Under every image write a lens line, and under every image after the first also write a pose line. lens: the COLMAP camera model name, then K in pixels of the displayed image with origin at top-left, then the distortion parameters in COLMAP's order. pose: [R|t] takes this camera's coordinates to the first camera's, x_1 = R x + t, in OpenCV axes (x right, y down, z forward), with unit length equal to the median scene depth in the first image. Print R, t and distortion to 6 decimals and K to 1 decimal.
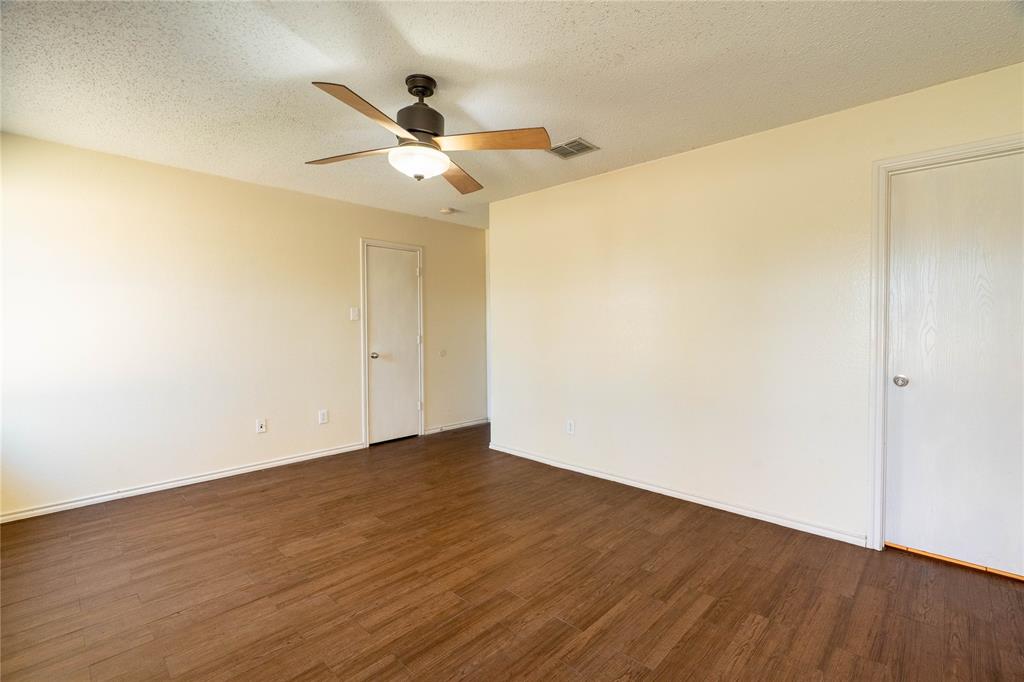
lens RADIAL K [[458.1, 0, 507.0], [0, 458.1, 331.9], [0, 0, 1]] dist [-0.011275, 0.003062]
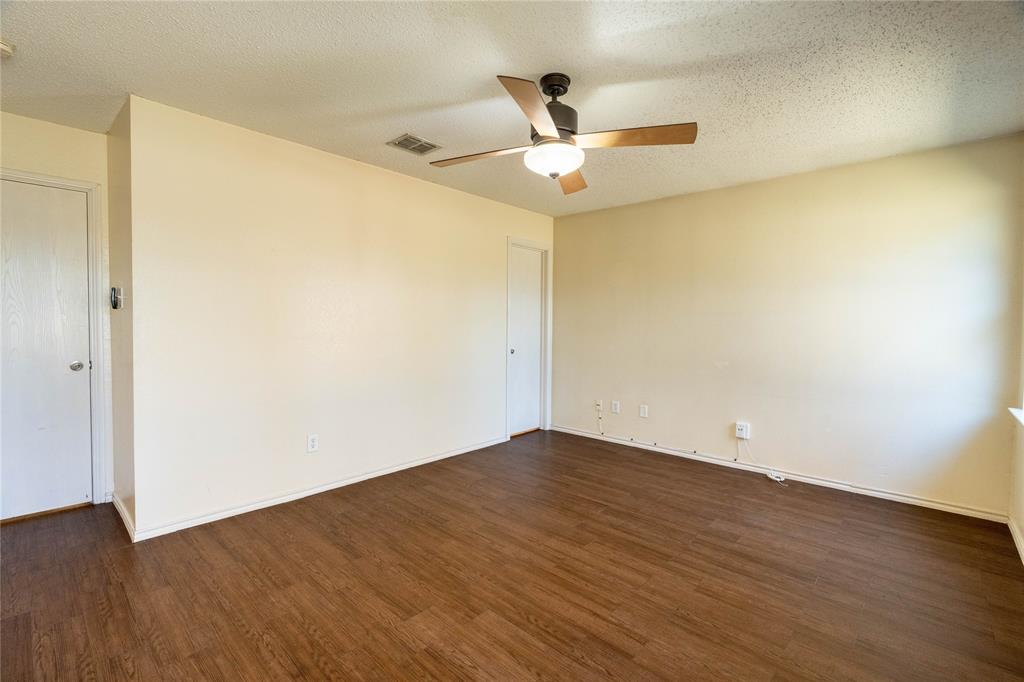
lens RADIAL K [[458.1, 0, 517.9], [0, 458.1, 331.6], [0, 0, 1]] dist [-0.011275, 0.003062]
pose [[-0.041909, -0.017230, 0.998973, -1.209806], [0.001212, 0.999850, 0.017296, -0.014162], [-0.999121, 0.001935, -0.041882, 1.136696]]
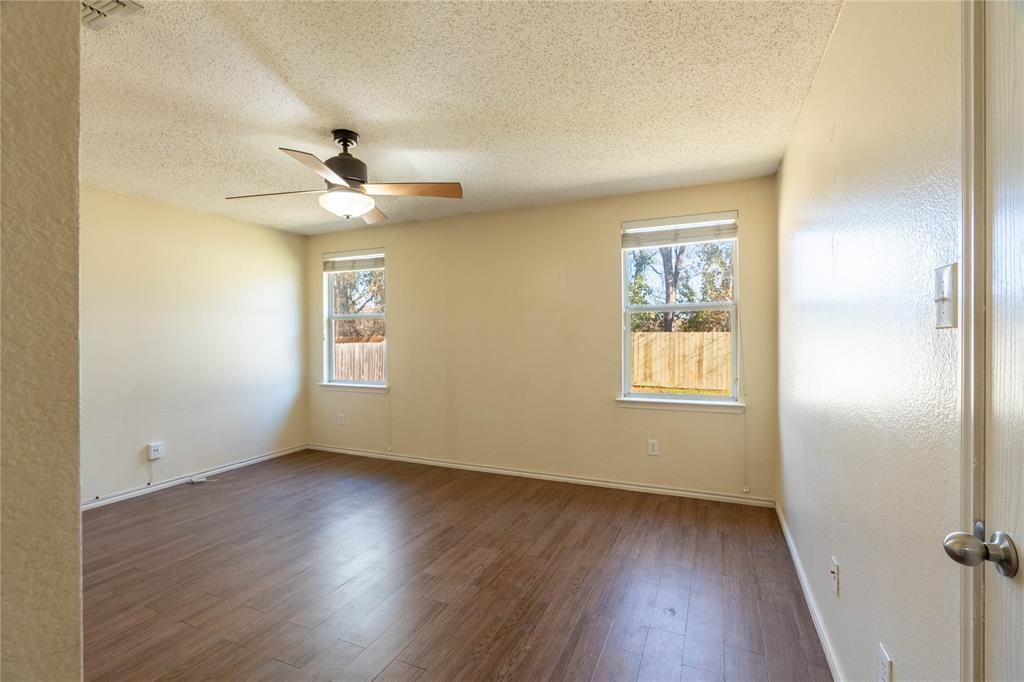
lens RADIAL K [[458.1, 0, 509.9], [0, 458.1, 342.8], [0, 0, 1]] dist [-0.011275, 0.003062]
pose [[-0.936196, 0.010902, -0.351308, -0.167429], [0.002810, 0.999719, 0.023534, -0.044480], [0.351466, 0.021045, -0.935964, 2.243398]]
